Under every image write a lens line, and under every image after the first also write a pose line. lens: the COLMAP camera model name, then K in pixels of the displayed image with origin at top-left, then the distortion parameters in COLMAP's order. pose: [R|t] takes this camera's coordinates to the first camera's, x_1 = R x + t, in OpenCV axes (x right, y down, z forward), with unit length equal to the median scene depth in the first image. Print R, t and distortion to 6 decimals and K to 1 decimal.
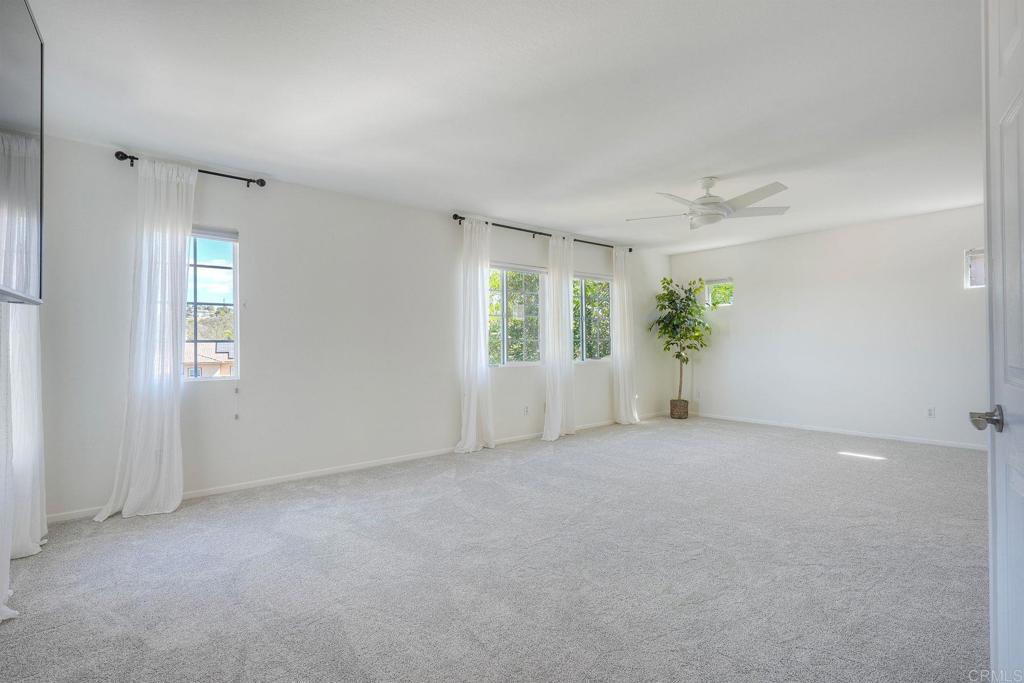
lens RADIAL K [[460.5, 0, 507.9], [0, 460.5, 338.0], [0, 0, 1]] dist [-0.002588, 0.002626]
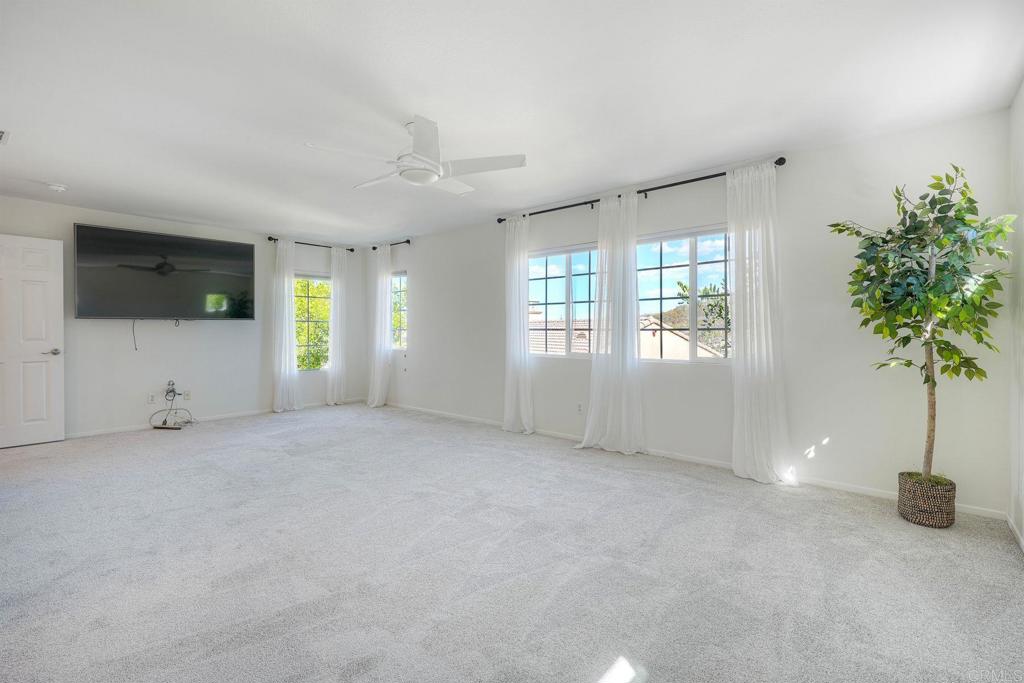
lens RADIAL K [[460.5, 0, 508.0], [0, 460.5, 335.0], [0, 0, 1]] dist [-0.002588, 0.002626]
pose [[0.189664, 0.013991, -0.981749, 0.863776], [0.005358, 0.999869, 0.015284, 0.001436], [0.981834, -0.008159, 0.189564, 0.687266]]
